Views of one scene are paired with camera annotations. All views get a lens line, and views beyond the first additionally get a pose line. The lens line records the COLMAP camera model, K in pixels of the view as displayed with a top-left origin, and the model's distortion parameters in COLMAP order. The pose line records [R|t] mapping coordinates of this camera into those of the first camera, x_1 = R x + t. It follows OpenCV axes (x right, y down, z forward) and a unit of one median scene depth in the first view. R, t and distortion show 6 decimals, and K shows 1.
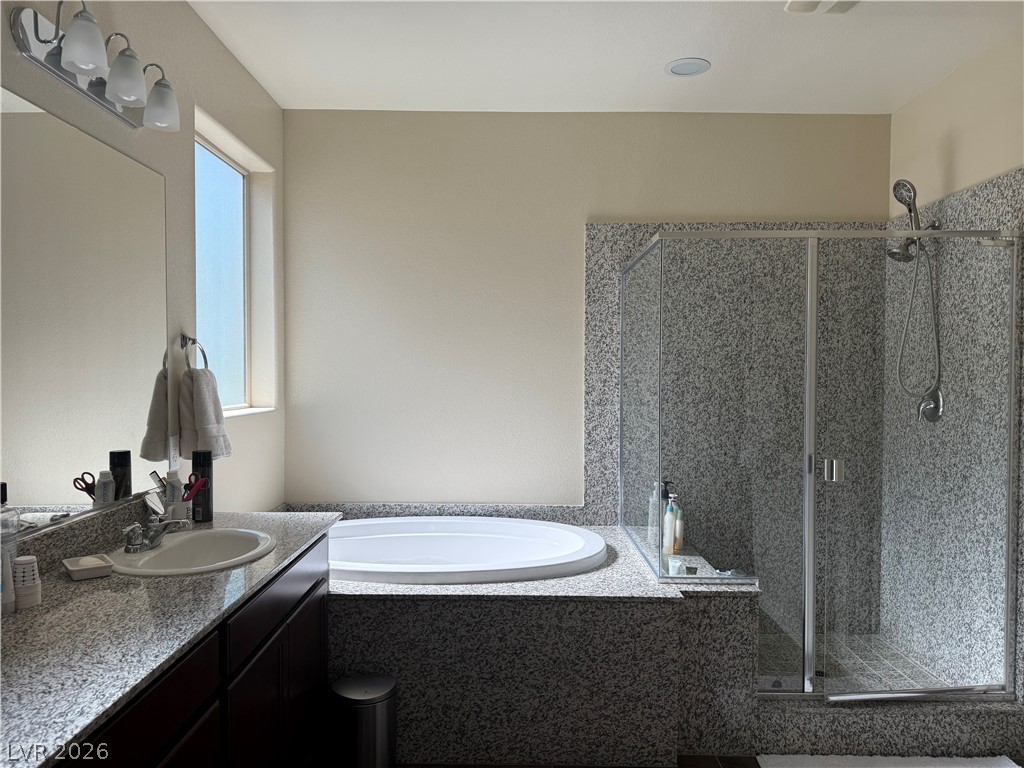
lens RADIAL K [[713.9, 0, 486.2], [0, 713.9, 385.0], [0, 0, 1]] dist [0.019309, -0.038881]
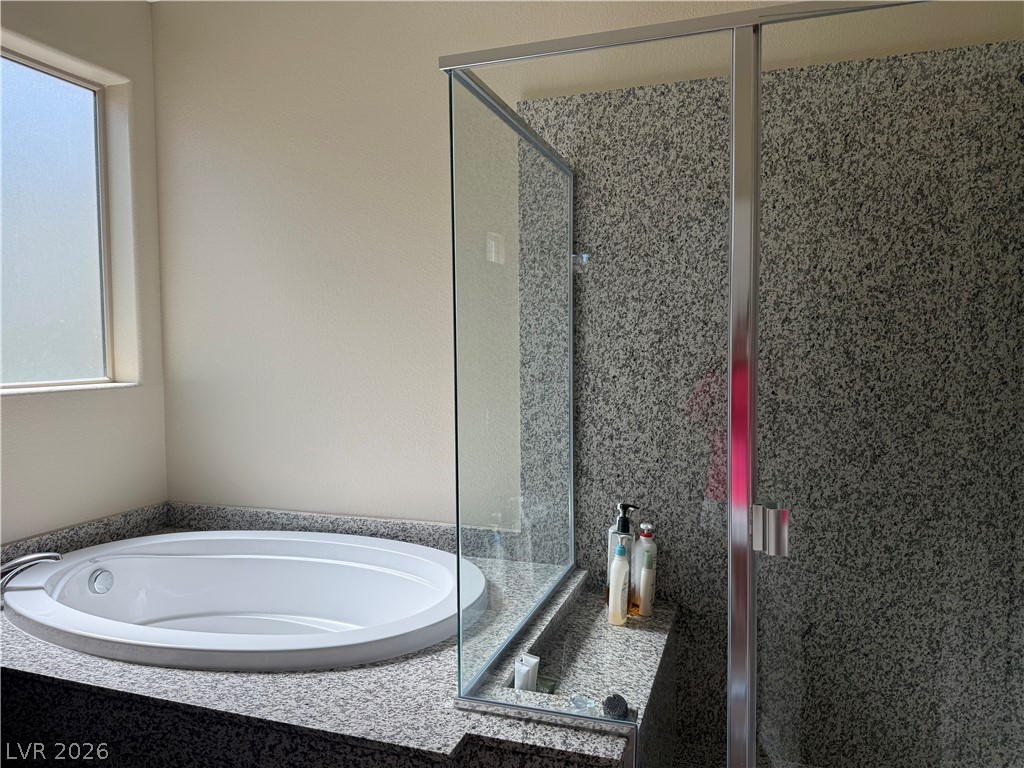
lens RADIAL K [[713.9, 0, 508.8], [0, 713.9, 382.4], [0, 0, 1]] dist [0.019309, -0.038881]
pose [[0.952431, 0.004261, -0.304724, 0.339884], [0.007543, 0.999266, 0.037550, 0.003766], [0.304660, -0.038063, 0.951700, 0.375160]]
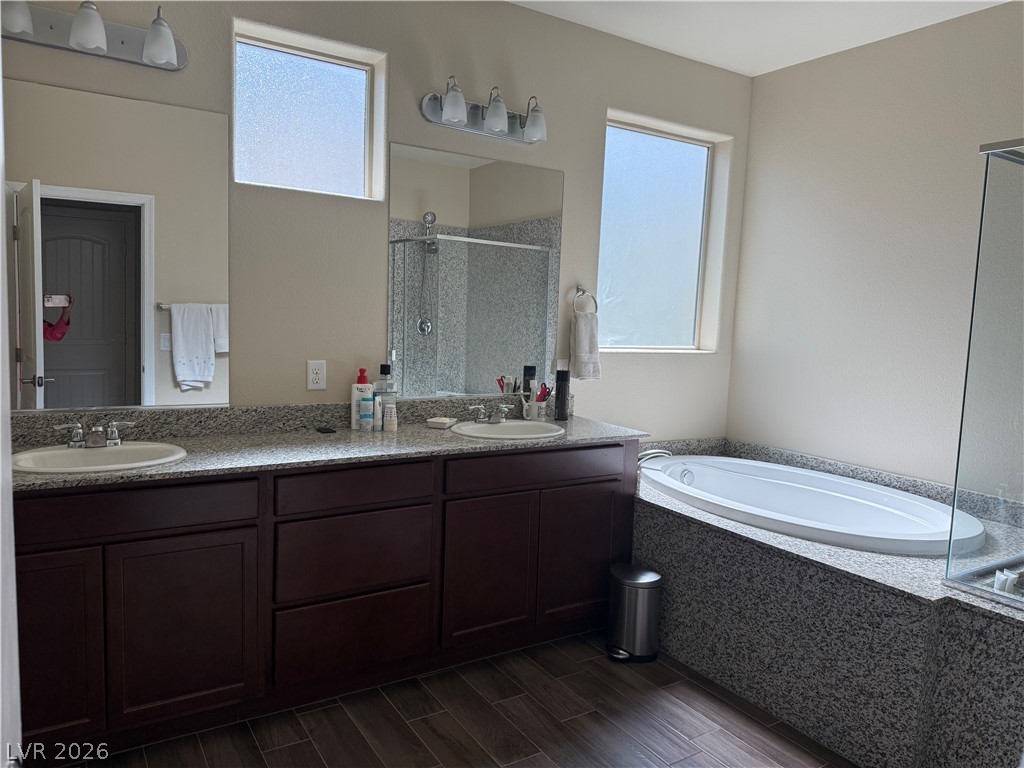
lens RADIAL K [[713.9, 0, 505.4], [0, 713.9, 384.1], [0, 0, 1]] dist [0.019309, -0.038881]
pose [[0.544659, 0.100451, -0.832620, 0.474786], [-0.055581, 0.994942, 0.083676, 0.006381], [0.836814, 0.000703, 0.547487, 0.102095]]
